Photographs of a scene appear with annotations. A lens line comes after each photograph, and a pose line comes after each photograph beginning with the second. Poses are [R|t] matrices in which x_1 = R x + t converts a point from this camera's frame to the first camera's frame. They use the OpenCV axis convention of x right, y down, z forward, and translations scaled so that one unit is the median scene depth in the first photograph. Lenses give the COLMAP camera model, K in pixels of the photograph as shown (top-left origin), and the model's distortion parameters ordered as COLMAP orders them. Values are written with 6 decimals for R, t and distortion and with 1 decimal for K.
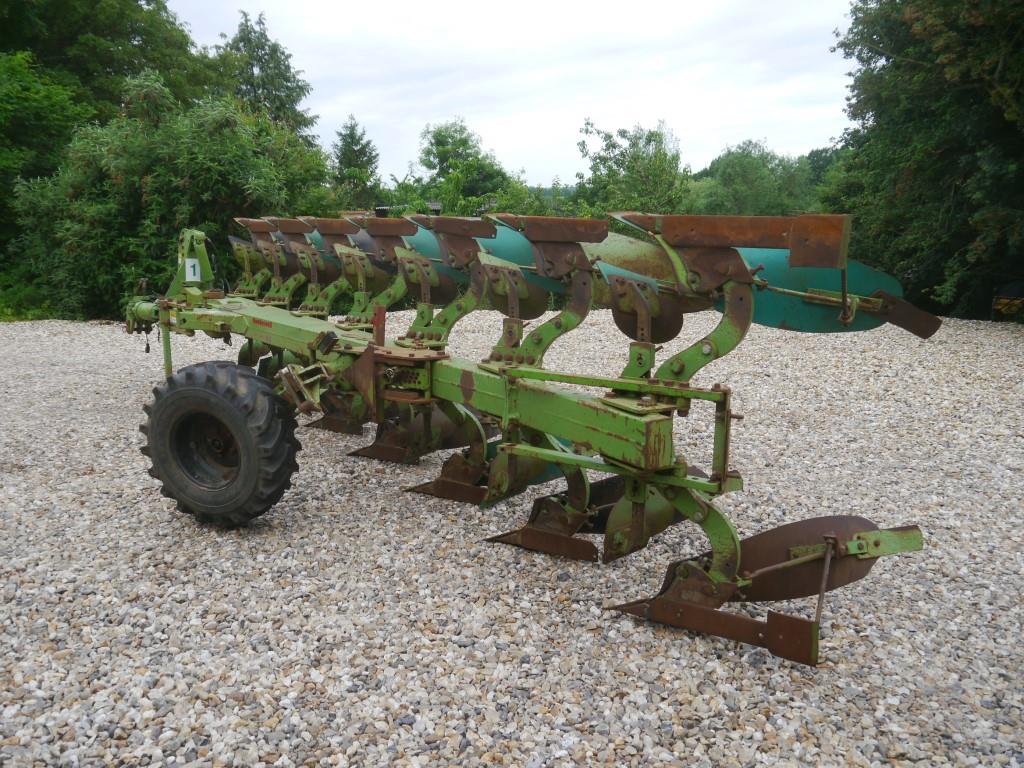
lens RADIAL K [[844.4, 0, 512.0], [0, 844.4, 384.0], [0, 0, 1]] dist [-0.035465, 0.012067]
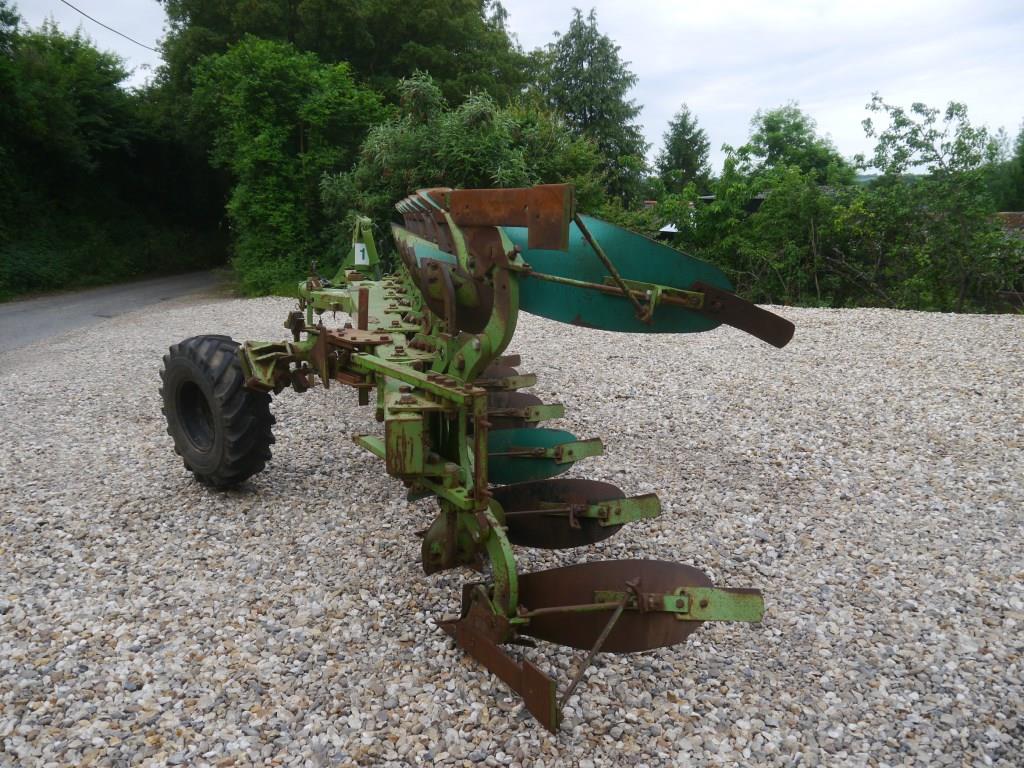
lens RADIAL K [[844.4, 0, 512.0], [0, 844.4, 384.0], [0, 0, 1]] dist [-0.035465, 0.012067]
pose [[0.915295, 0.073279, -0.396062, 0.110003], [-0.069242, 0.997299, 0.024503, -0.004354], [0.396788, 0.004996, 0.917897, 0.039332]]
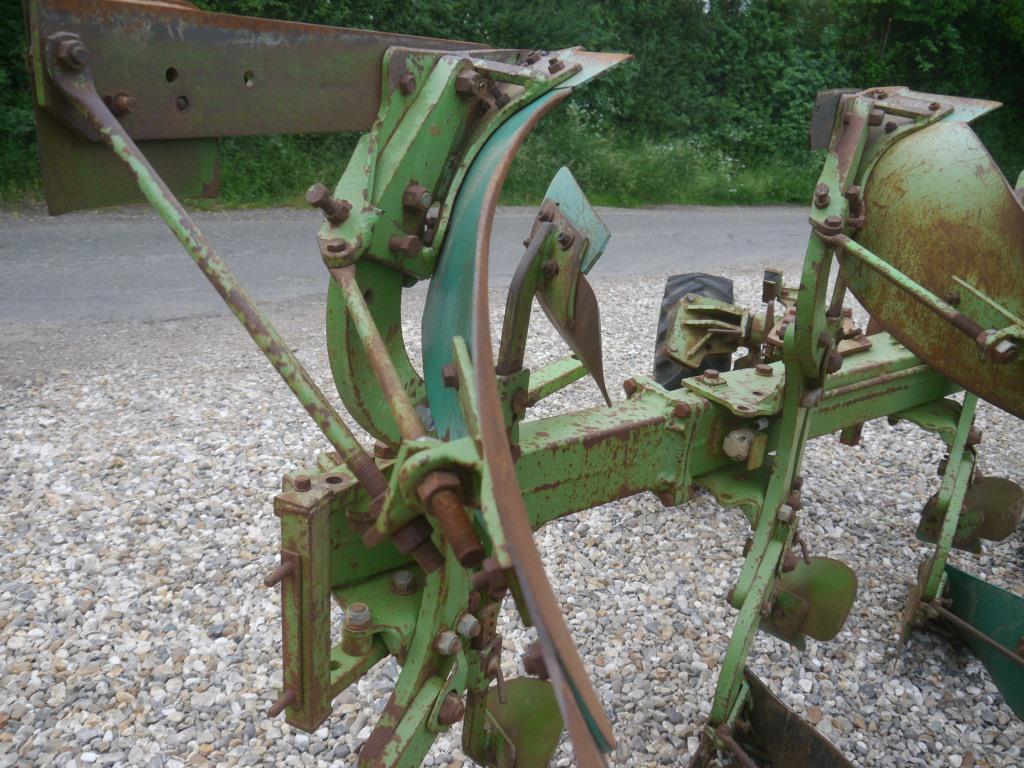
lens RADIAL K [[844.4, 0, 512.0], [0, 844.4, 384.0], [0, 0, 1]] dist [-0.035465, 0.012067]
pose [[0.074887, 0.335531, -0.939048, 0.106452], [-0.258795, 0.915966, 0.306646, -0.032261], [0.963025, 0.220057, 0.155427, 0.177146]]
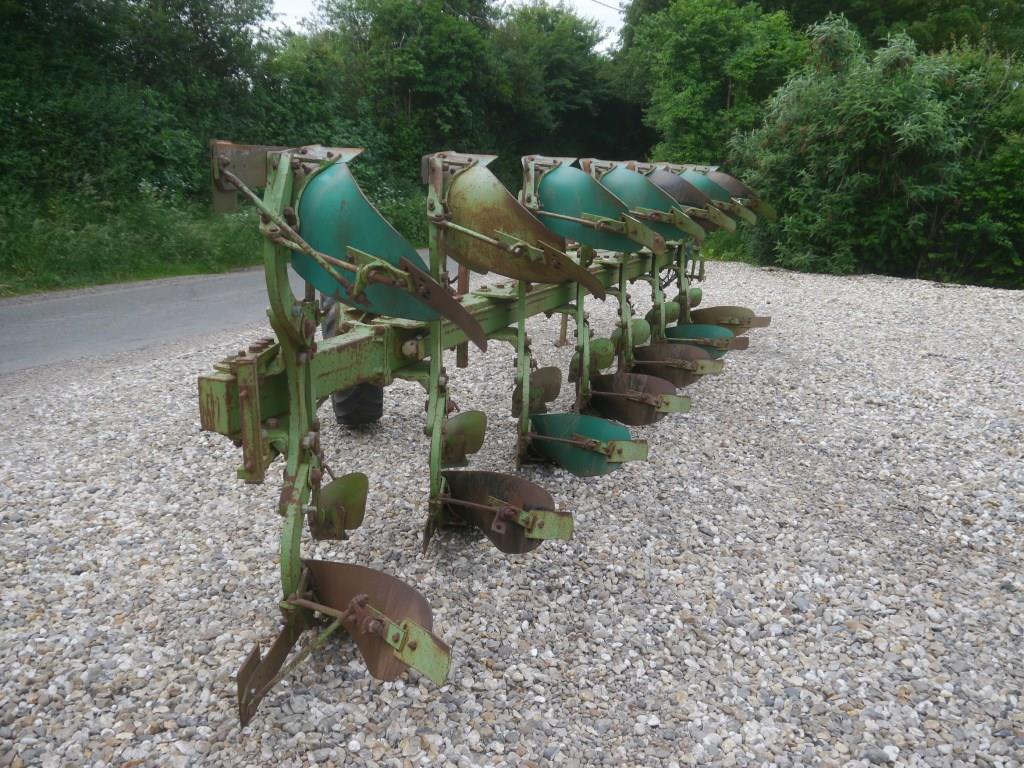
lens RADIAL K [[844.4, 0, 512.0], [0, 844.4, 384.0], [0, 0, 1]] dist [-0.035465, 0.012067]
pose [[0.552985, 0.203494, -0.807959, 0.186181], [-0.161139, 0.977528, 0.135914, -0.021521], [0.817460, 0.055035, 0.573349, 0.128981]]
